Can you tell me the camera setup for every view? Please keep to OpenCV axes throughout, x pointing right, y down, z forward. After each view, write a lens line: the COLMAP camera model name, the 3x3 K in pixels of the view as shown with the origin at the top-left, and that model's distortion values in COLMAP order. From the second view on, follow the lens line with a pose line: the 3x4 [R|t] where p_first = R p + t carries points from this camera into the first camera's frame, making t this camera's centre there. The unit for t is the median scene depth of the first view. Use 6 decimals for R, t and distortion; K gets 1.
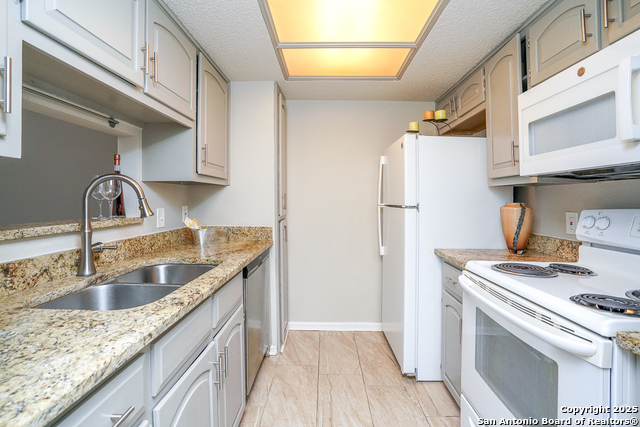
lens RADIAL K [[305.9, 0, 325.0], [0, 305.9, 200.5], [0, 0, 1]] dist [-0.063632, 0.025599]
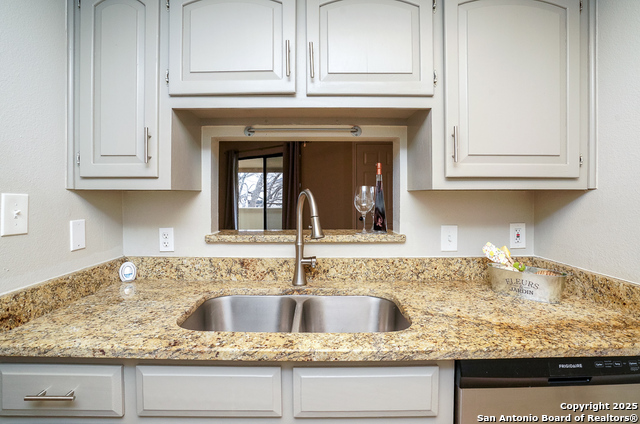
lens RADIAL K [[305.7, 0, 332.9], [0, 305.7, 202.4], [0, 0, 1]] dist [-0.062029, 0.022169]
pose [[0.013577, 0.025374, -0.999586, 0.213461], [-0.003061, 0.999674, 0.025334, -0.053602], [0.999903, 0.002715, 0.013651, 0.799019]]
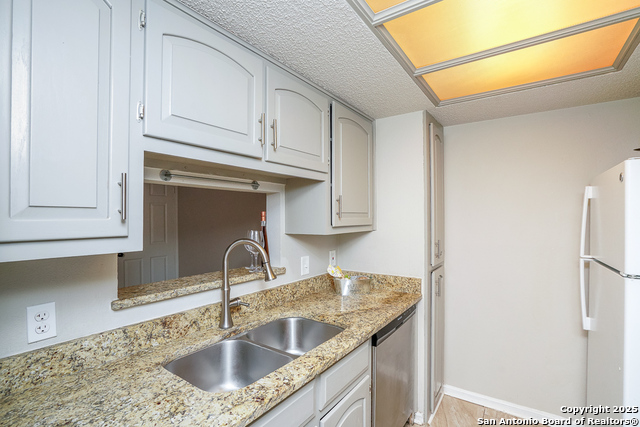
lens RADIAL K [[300.8, 0, 319.8], [0, 300.8, 217.4], [0, 0, 1]] dist [-0.062304, 0.023721]
pose [[0.821040, 0.000982, -0.570870, 0.106036], [-0.001361, 0.999999, -0.000238, -0.123954], [0.570869, 0.000973, 0.821041, 0.191782]]
